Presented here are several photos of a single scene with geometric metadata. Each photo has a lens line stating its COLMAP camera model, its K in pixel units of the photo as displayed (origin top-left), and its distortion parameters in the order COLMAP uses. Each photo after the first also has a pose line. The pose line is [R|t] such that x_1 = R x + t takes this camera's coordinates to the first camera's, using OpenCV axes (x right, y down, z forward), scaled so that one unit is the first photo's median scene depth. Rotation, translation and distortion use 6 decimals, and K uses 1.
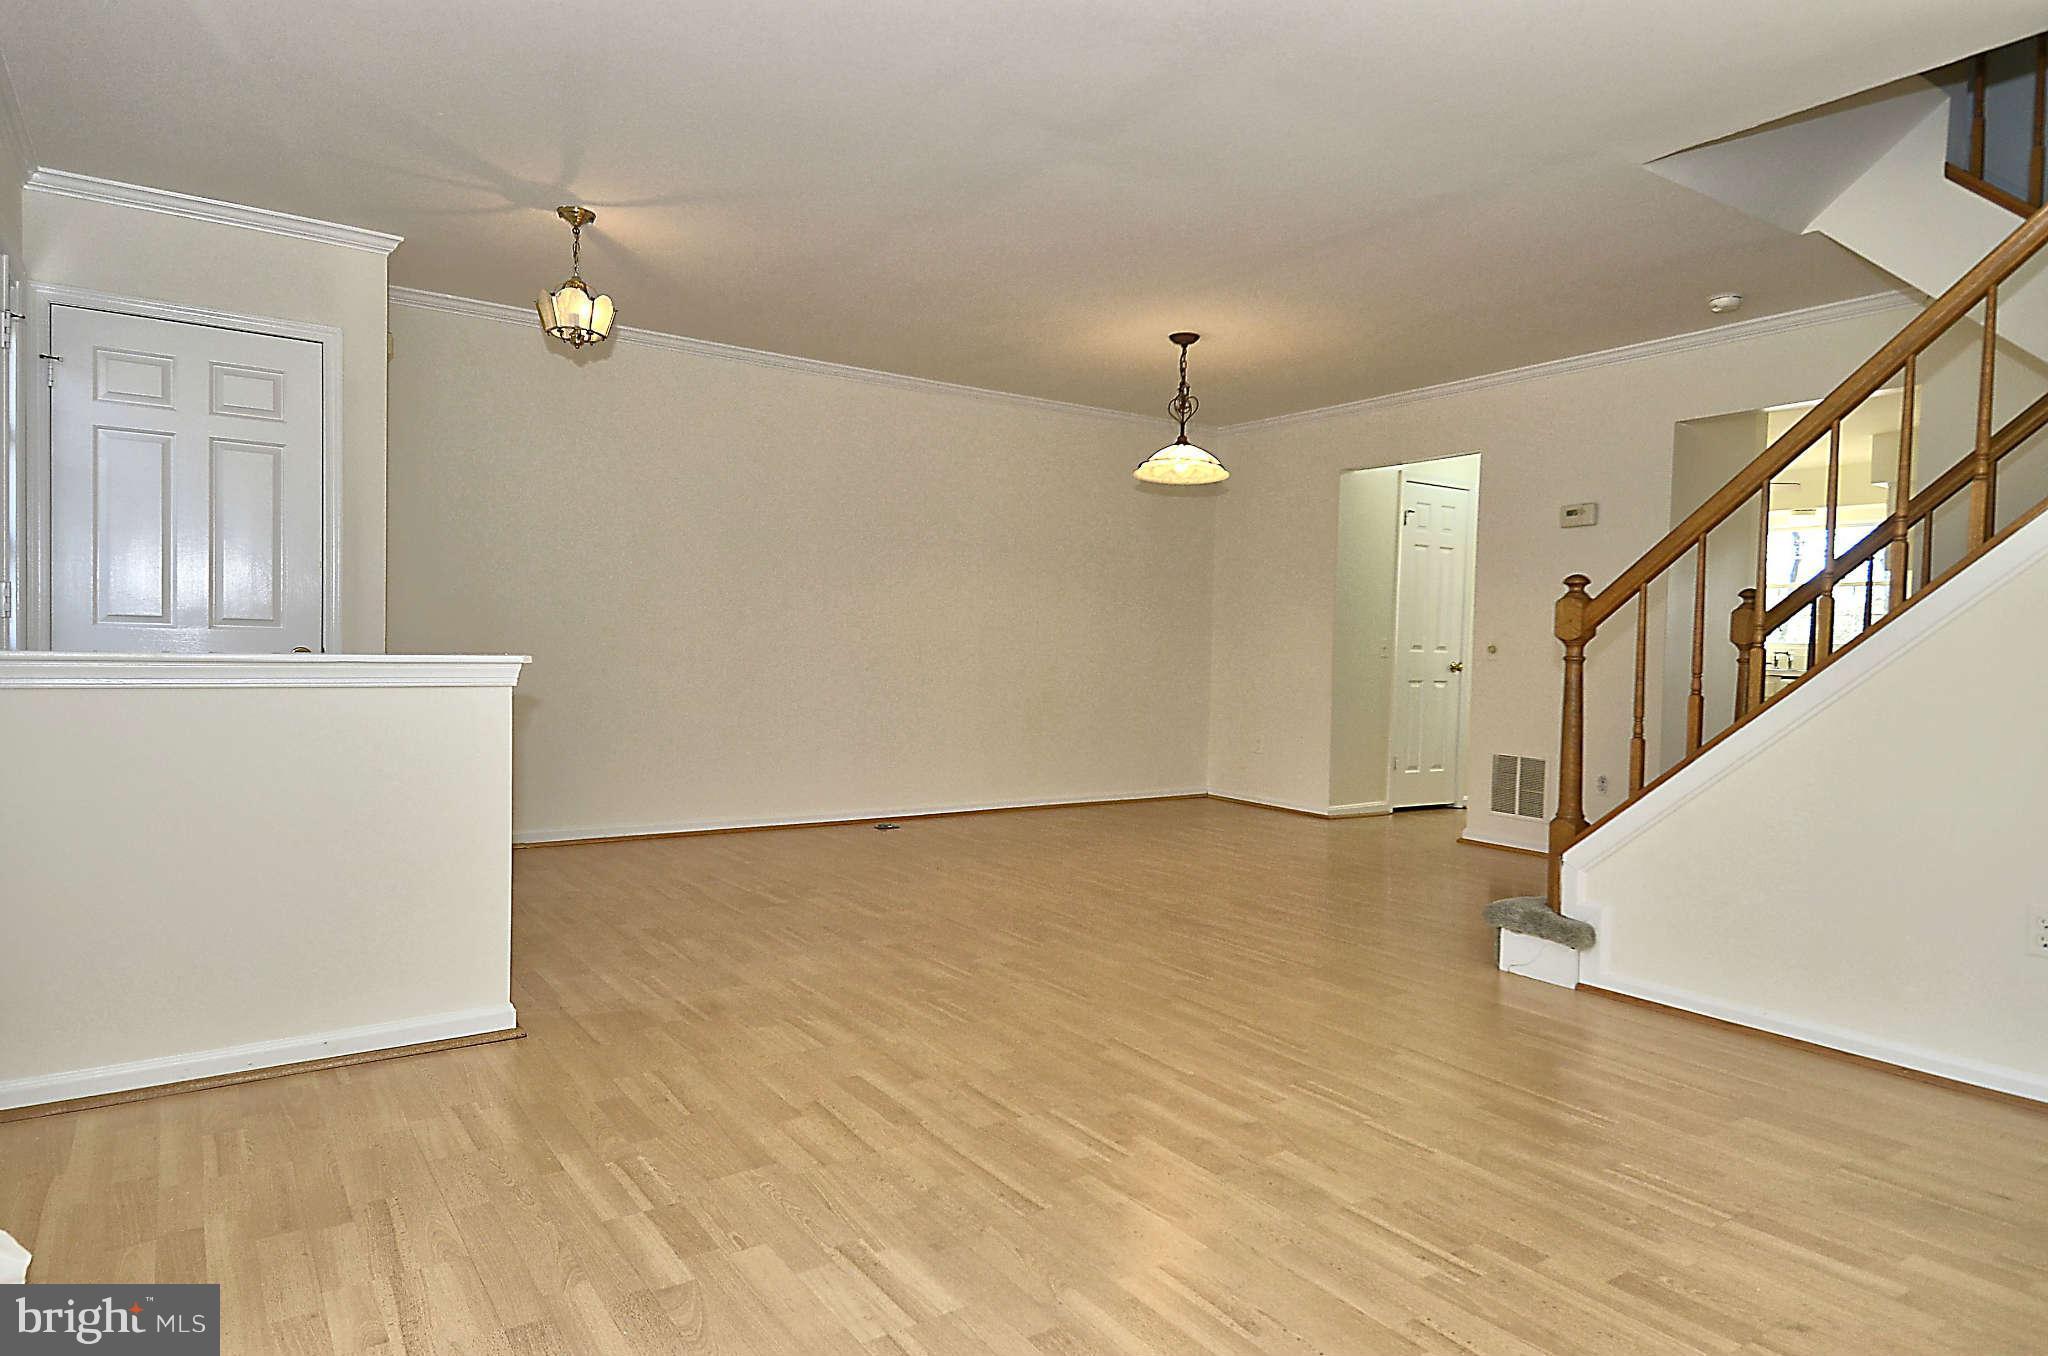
lens RADIAL K [[1118.6, 0, 1026.3], [0, 1118.6, 687.8], [0, 0, 1]] dist [0.100080, -0.072798]
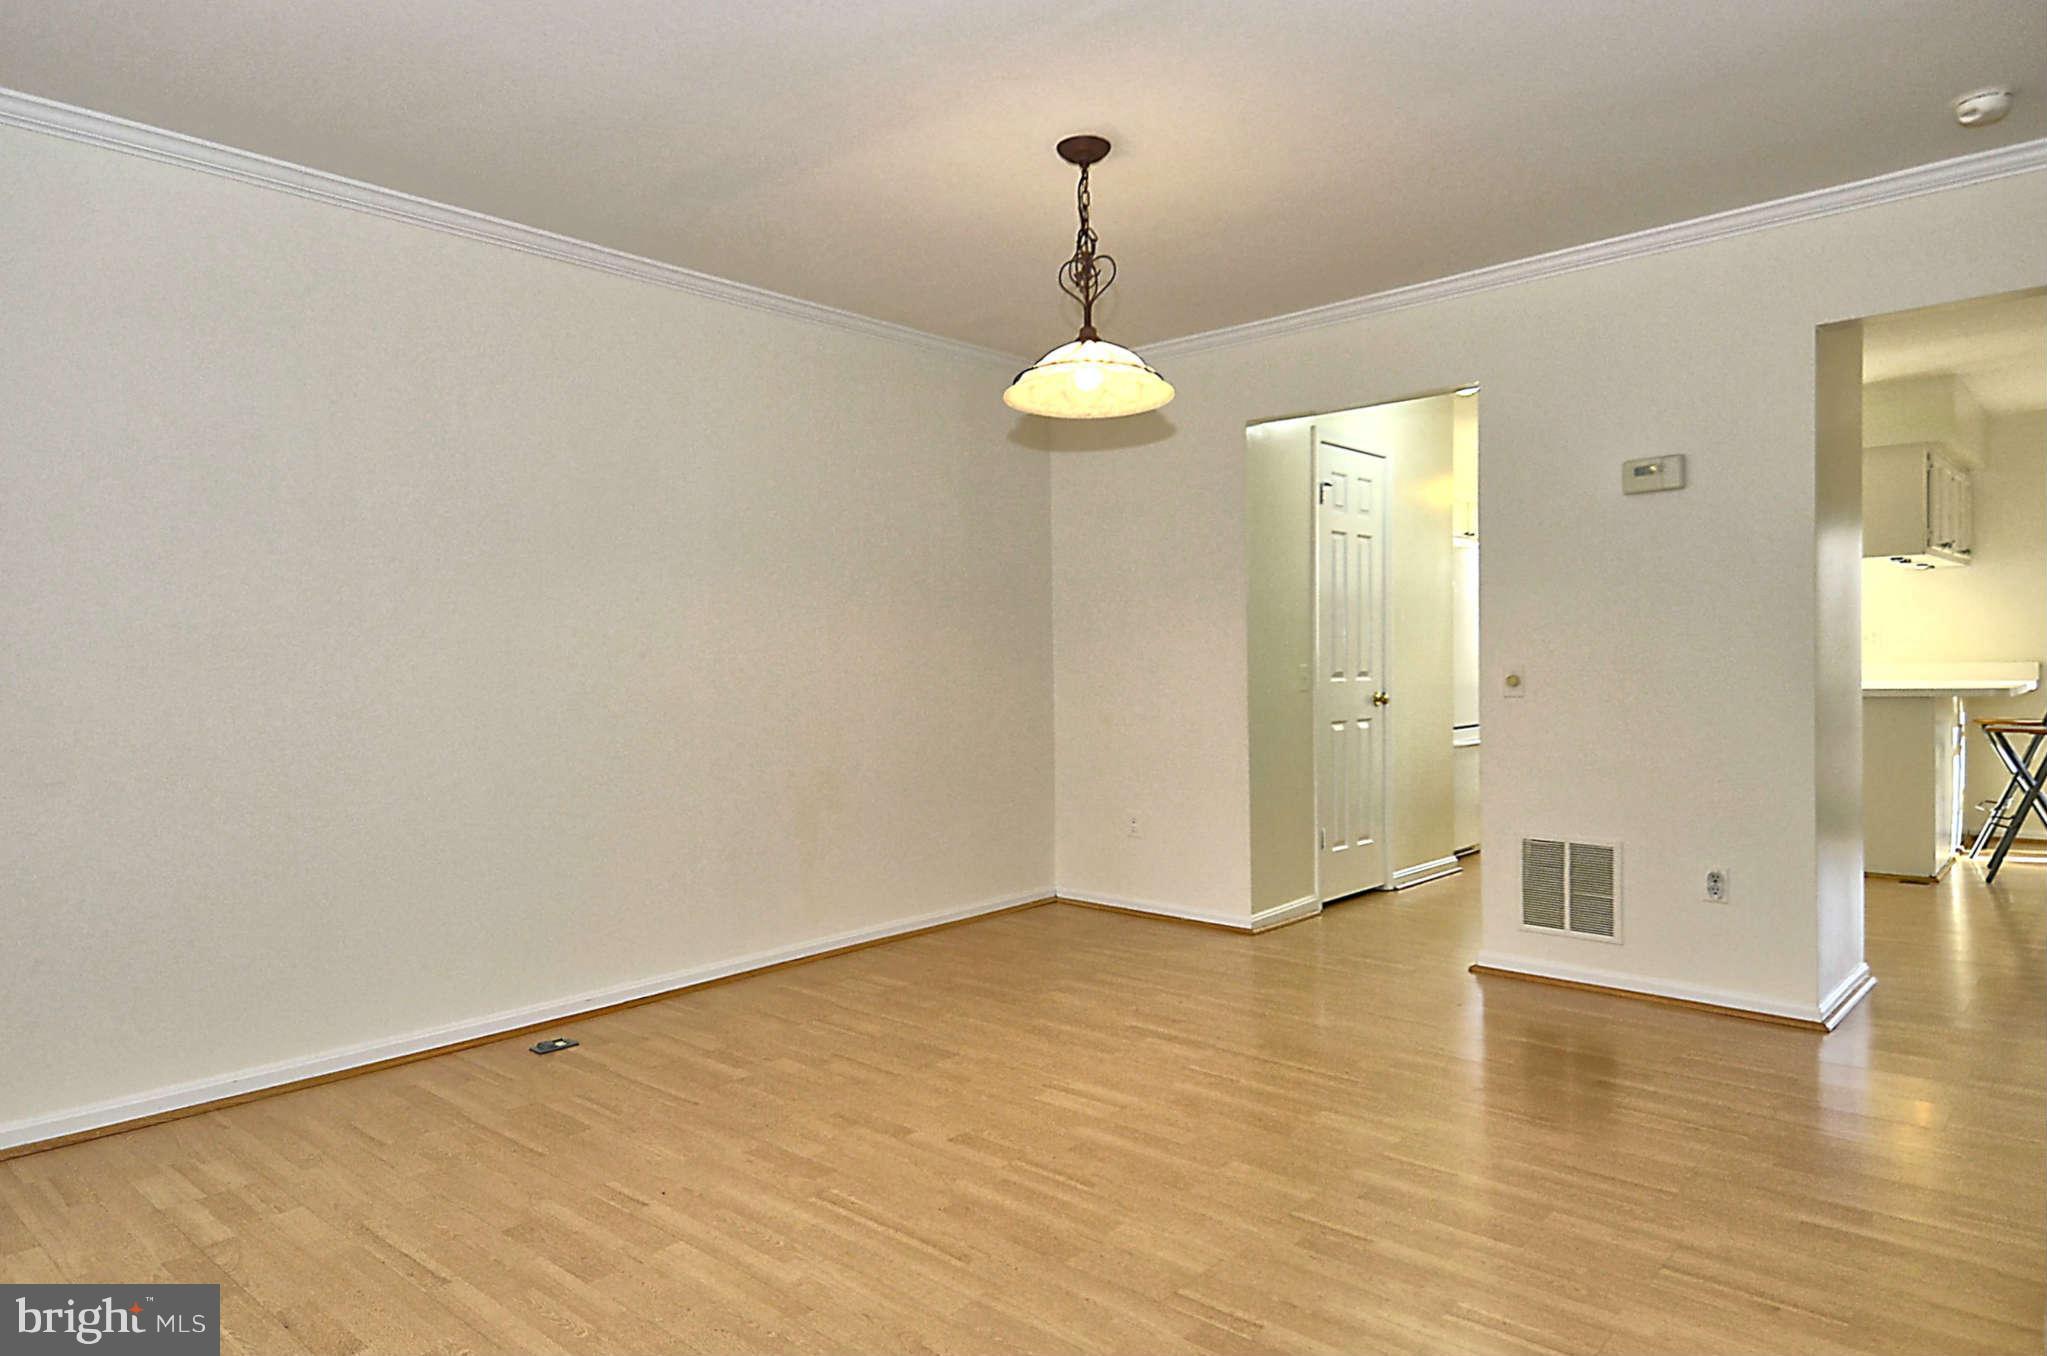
lens RADIAL K [[1227.7, 0, 1037.8], [0, 1227.7, 690.1], [0, 0, 1]] dist [0.047268, -0.001239]
pose [[0.969164, -0.042939, 0.242647, -0.041261], [0.046709, 0.998860, -0.009802, -0.038923], [-0.241950, 0.020834, 0.970065, 0.415494]]
